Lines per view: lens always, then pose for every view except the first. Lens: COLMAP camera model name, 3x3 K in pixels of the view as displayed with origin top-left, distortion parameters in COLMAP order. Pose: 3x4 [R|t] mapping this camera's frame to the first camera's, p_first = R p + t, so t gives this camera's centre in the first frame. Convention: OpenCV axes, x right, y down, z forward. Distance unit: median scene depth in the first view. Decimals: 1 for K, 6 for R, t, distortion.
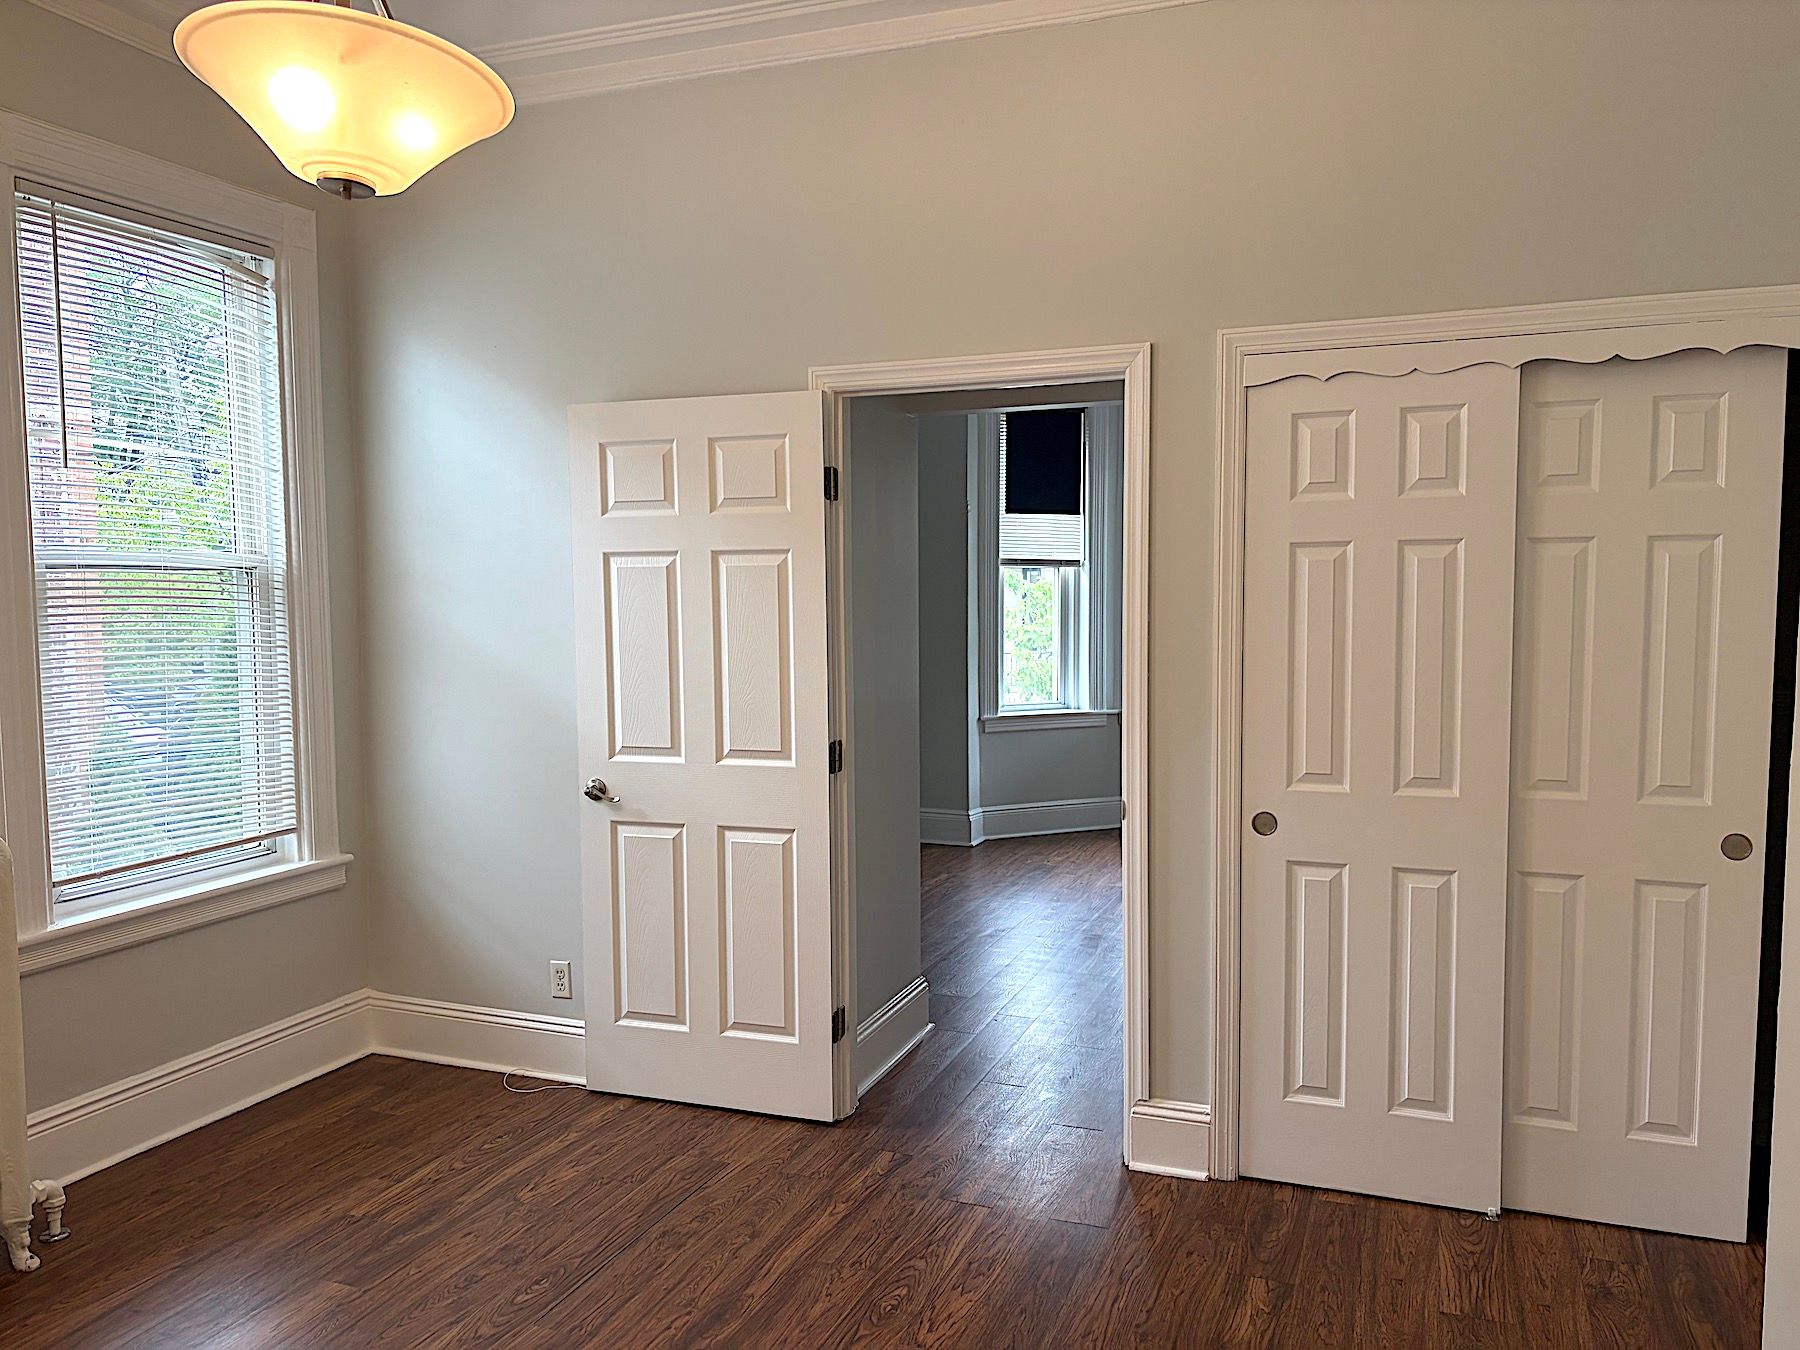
lens RADIAL K [[1350.3, 0, 906.4], [0, 1350.3, 698.8], [0, 0, 1]] dist [0.049352, -0.047417]
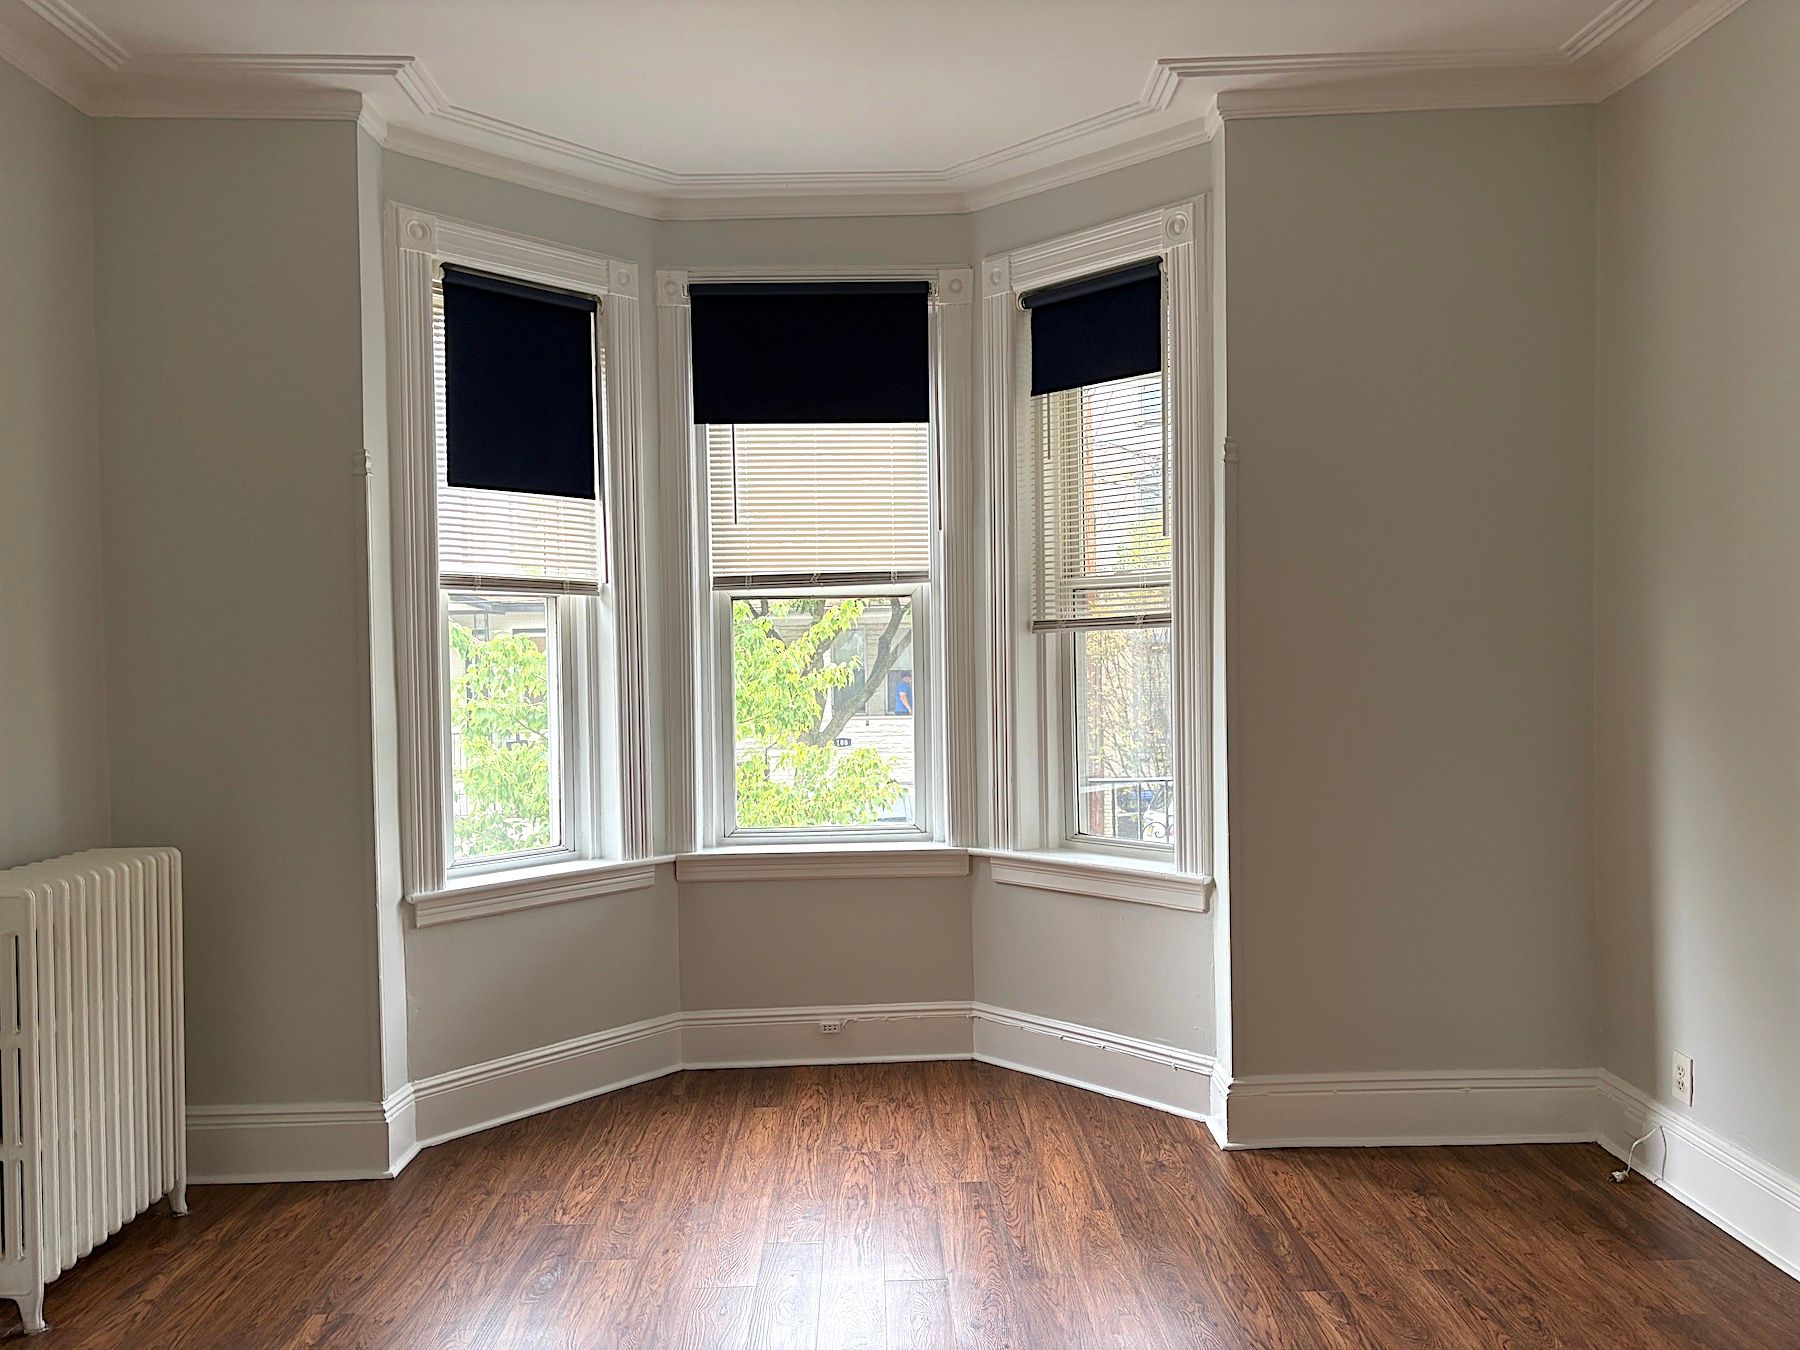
lens RADIAL K [[1350.3, 0, 906.4], [0, 1350.3, 698.8], [0, 0, 1]] dist [0.049352, -0.047417]
pose [[0.922094, -0.021965, 0.386343, 0.078693], [0.040764, 0.998346, -0.040535, -0.071101], [-0.384814, 0.053126, 0.921464, 1.112131]]
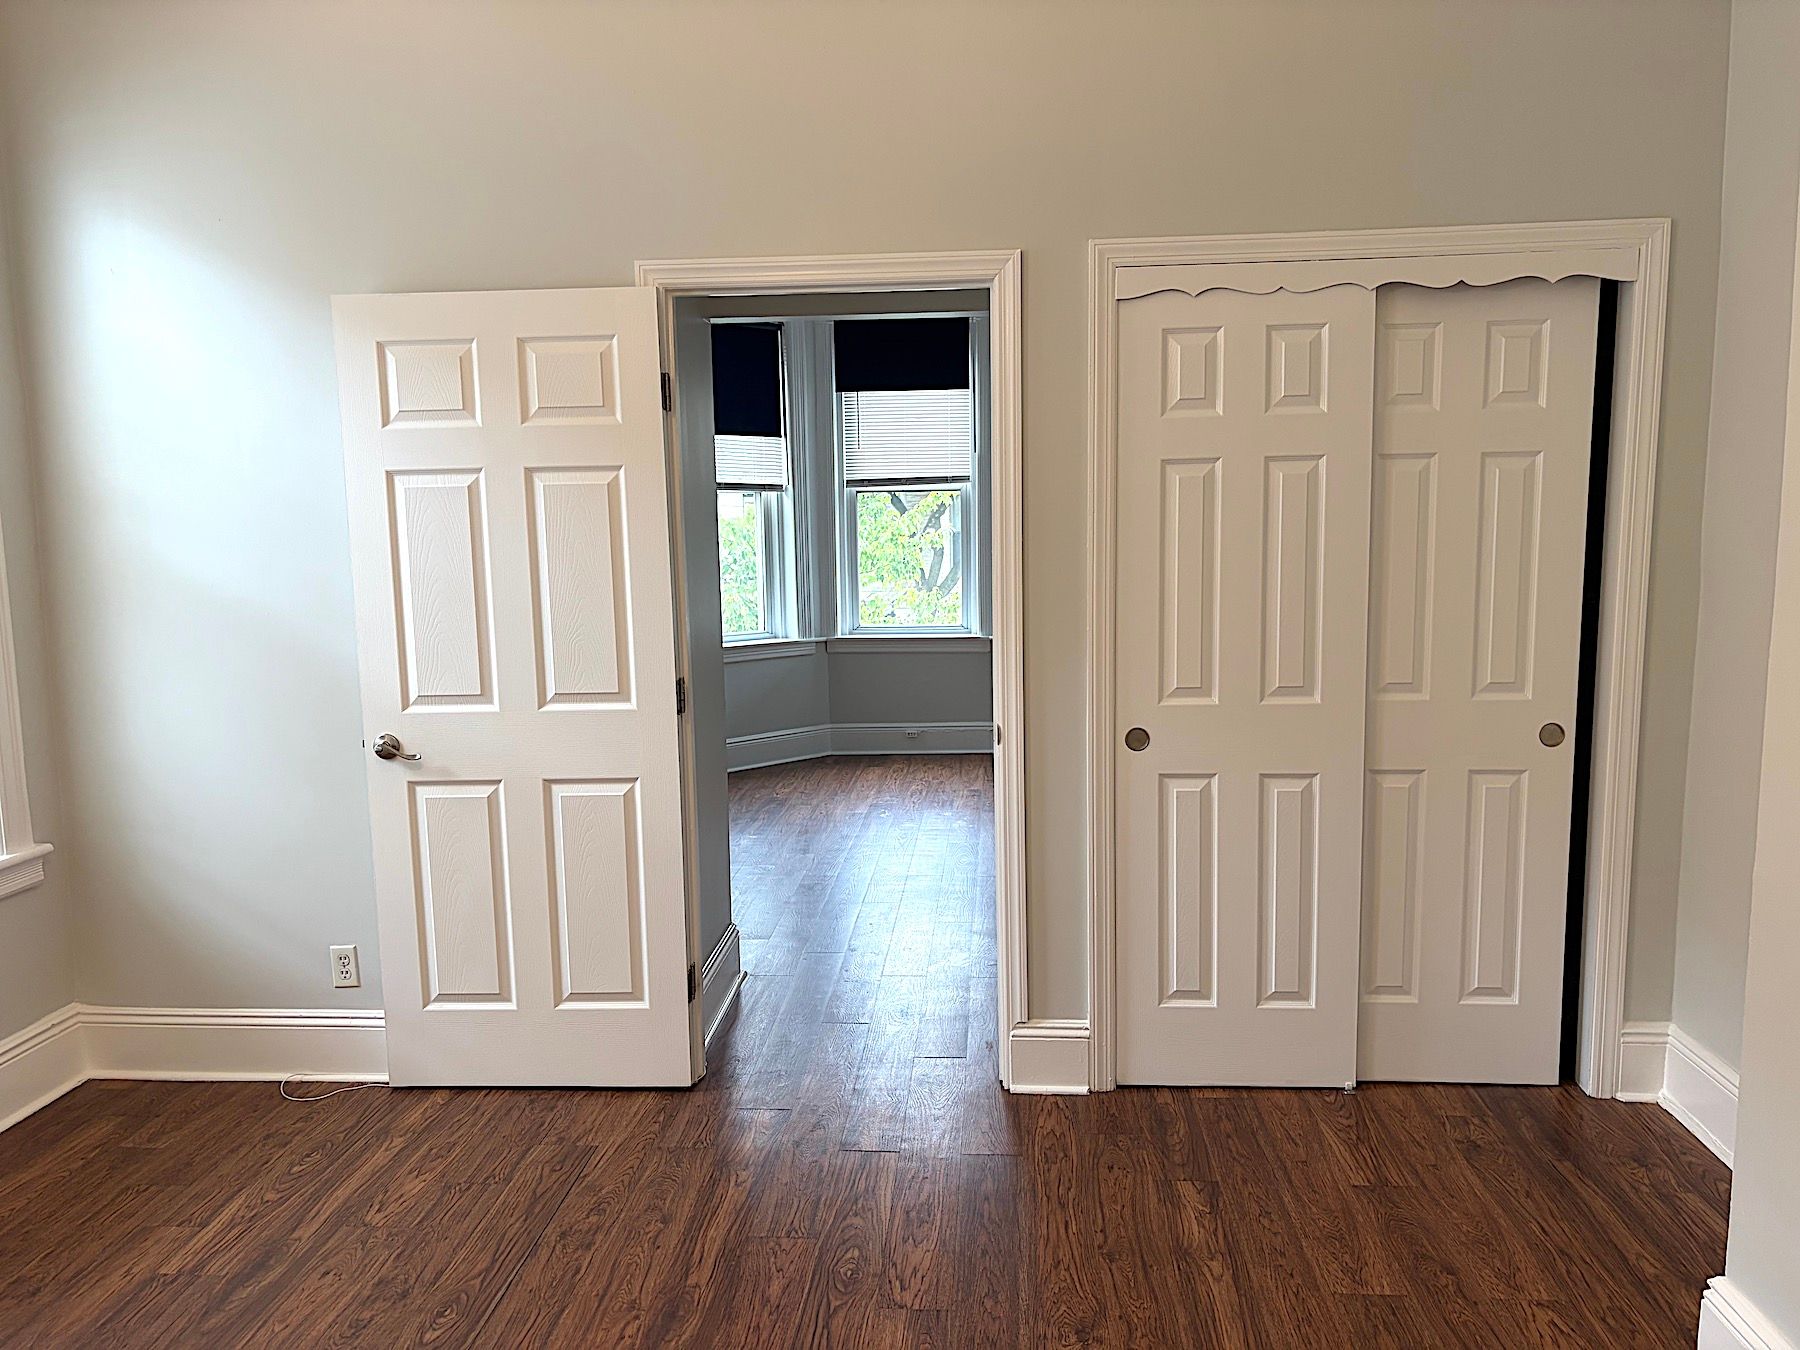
lens RADIAL K [[1350.3, 0, 906.4], [0, 1350.3, 698.8], [0, 0, 1]] dist [0.049352, -0.047417]
pose [[0.955503, -0.049608, 0.290780, -0.189389], [0.034589, 0.997799, 0.056569, -0.001481], [-0.292946, -0.043994, 0.955116, 0.086117]]
